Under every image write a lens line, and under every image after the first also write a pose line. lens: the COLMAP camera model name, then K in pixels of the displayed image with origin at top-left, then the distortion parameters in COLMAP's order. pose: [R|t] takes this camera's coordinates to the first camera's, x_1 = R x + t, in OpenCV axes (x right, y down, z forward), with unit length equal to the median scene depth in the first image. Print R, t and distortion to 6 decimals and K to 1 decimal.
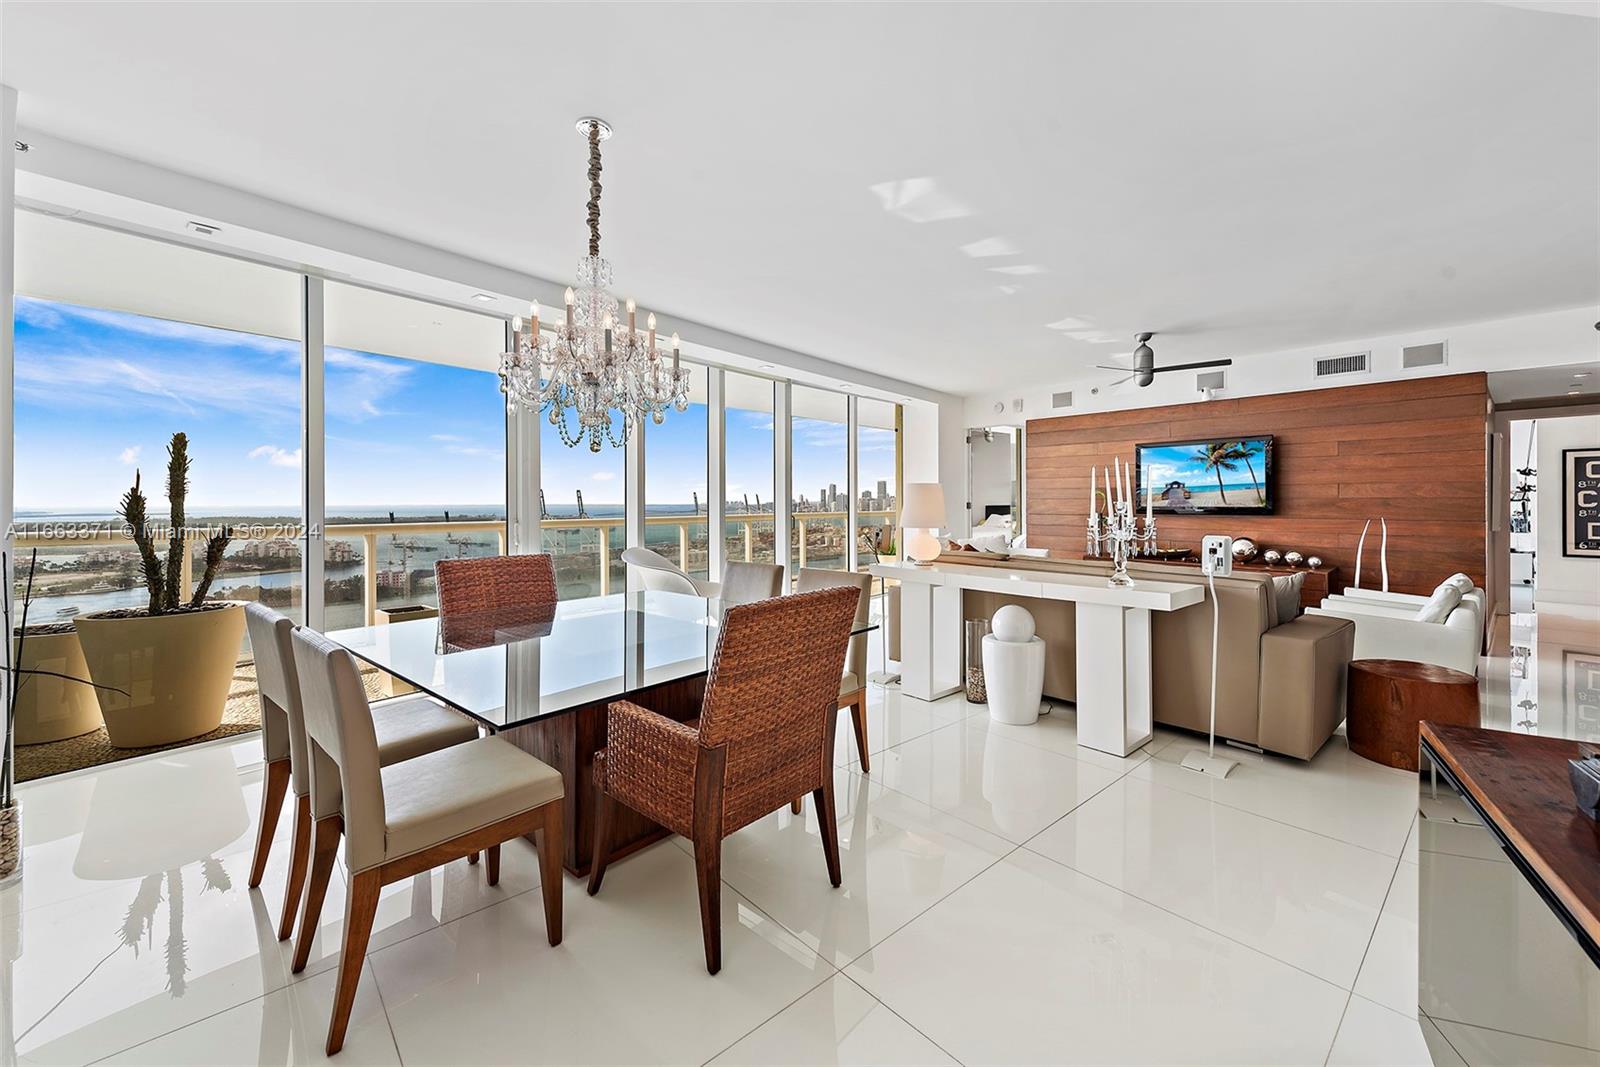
lens RADIAL K [[652.6, 0, 801.2], [0, 652.6, 510.9], [0, 0, 1]] dist [0.013122, -0.003675]
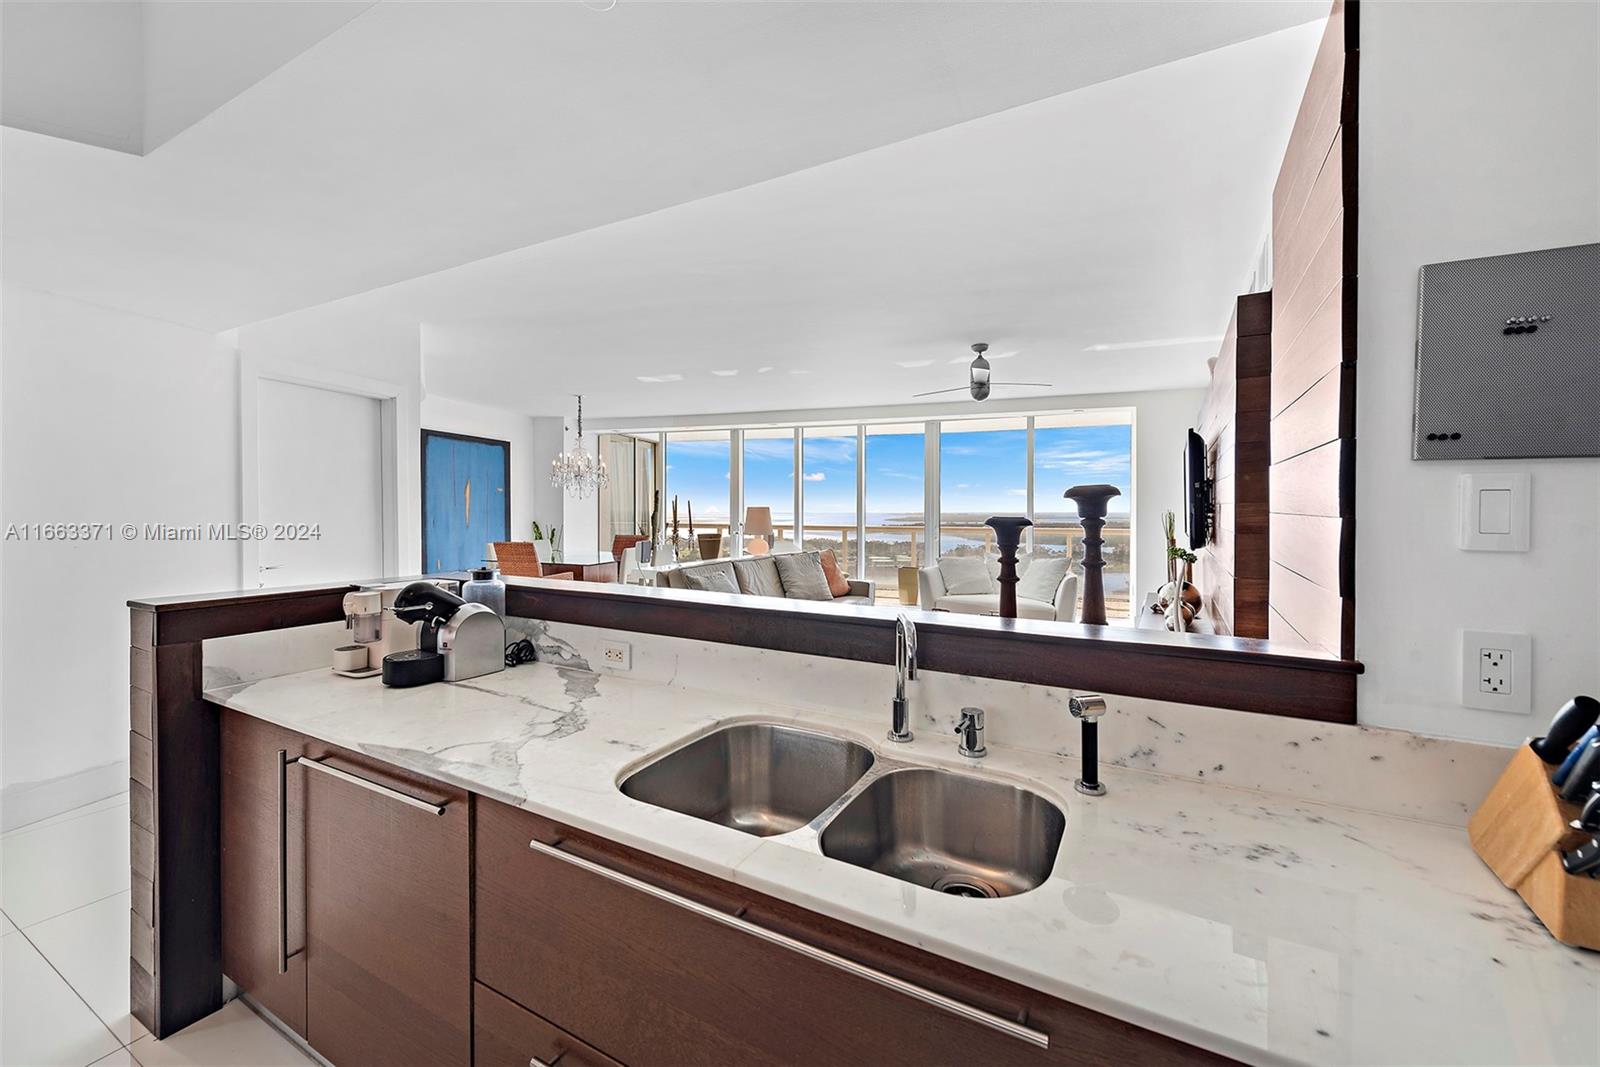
lens RADIAL K [[652.6, 0, 798.9], [0, 652.6, 519.2], [0, 0, 1]] dist [0.013122, -0.003675]
pose [[0.318294, 0.020498, -0.947770, 1.188984], [-0.018204, 0.999714, 0.015508, -0.027672], [0.947817, 0.012317, 0.318576, 0.407192]]
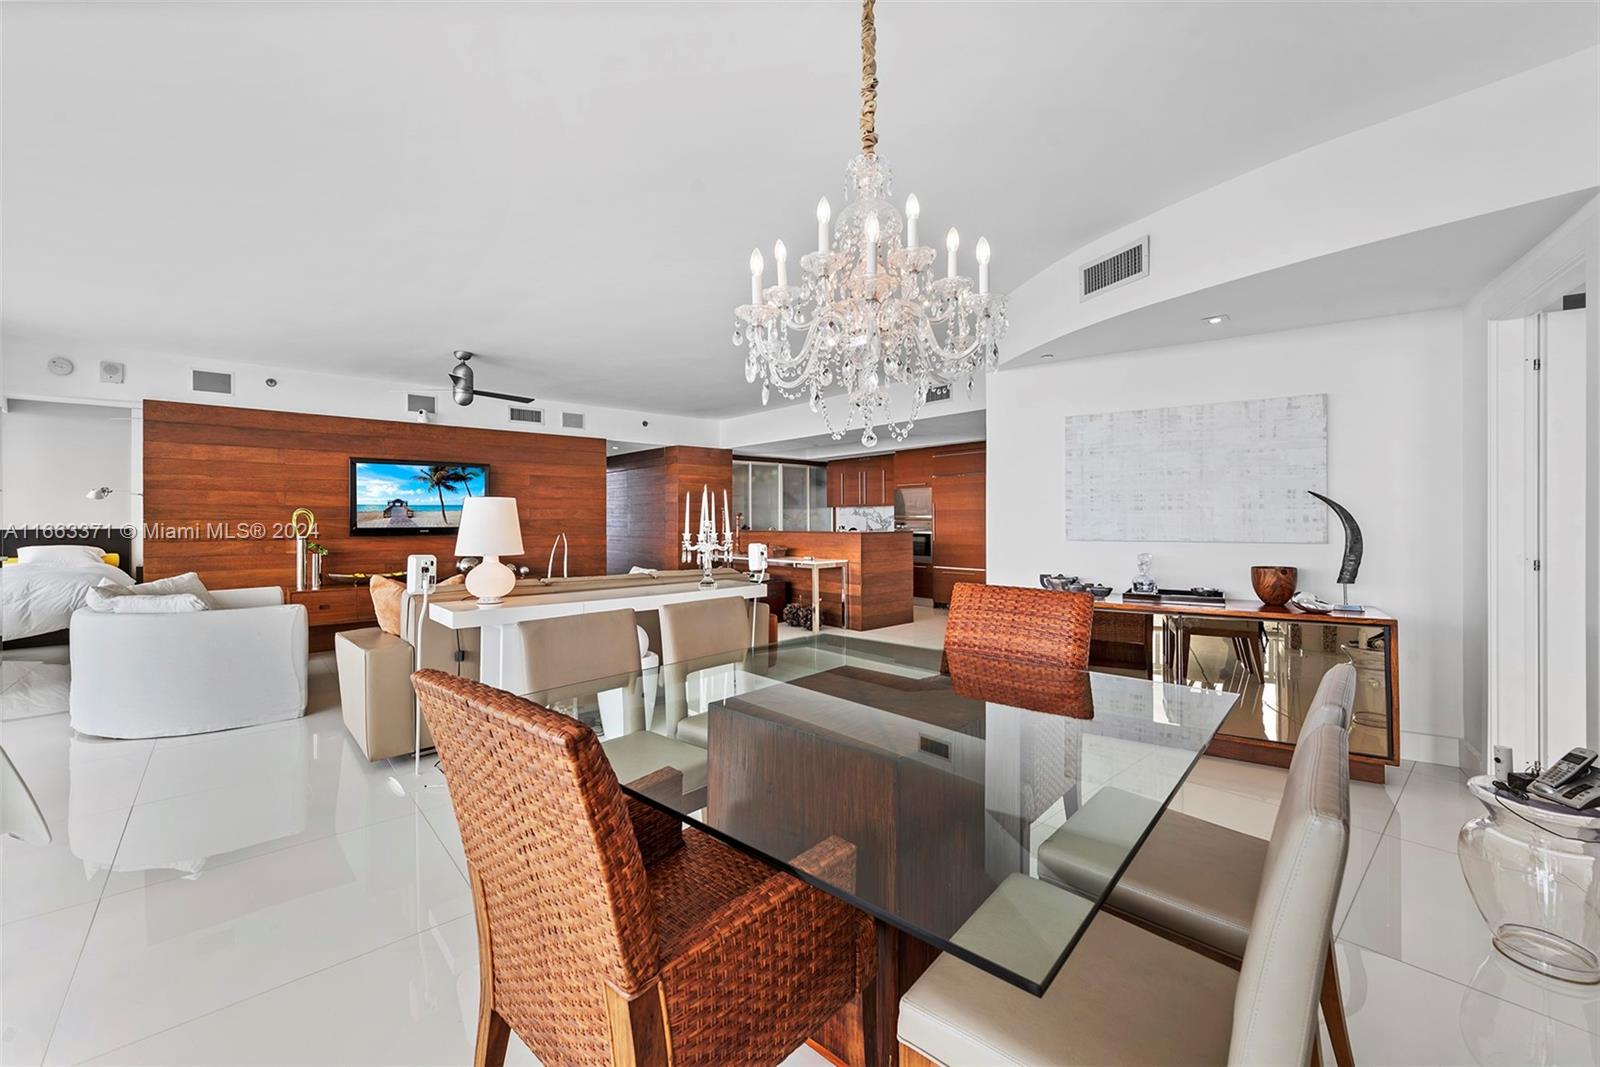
lens RADIAL K [[652.6, 0, 807.7], [0, 652.6, 515.6], [0, 0, 1]] dist [0.013122, -0.003675]
pose [[0.000323, 0.009131, 0.999958, -0.412155], [0.016679, 0.999819, -0.009135, -0.005094], [-0.999861, 0.016681, 0.000170, 0.429321]]
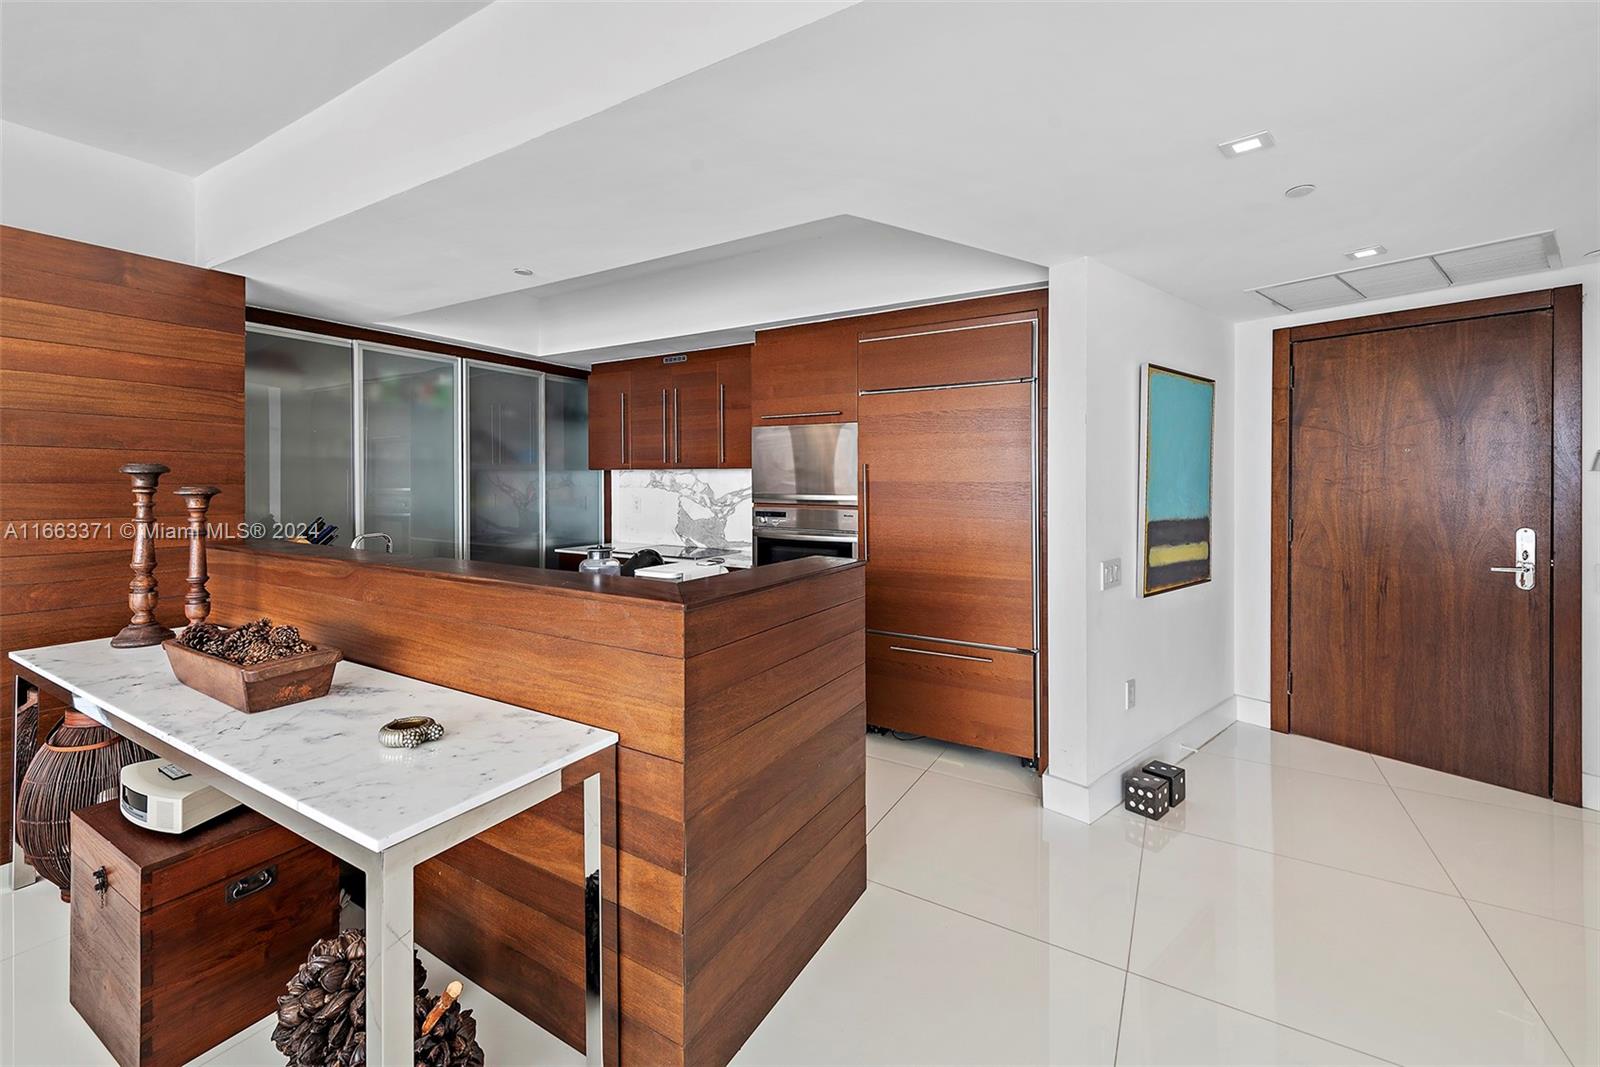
lens RADIAL K [[652.6, 0, 804.5], [0, 652.6, 485.4], [0, 0, 1]] dist [0.013122, -0.003675]
pose [[-0.297664, -0.001673, 0.954669, 0.498426], [0.009950, 0.999939, 0.004854, -0.025195], [-0.954619, 0.010944, -0.297629, 0.364677]]
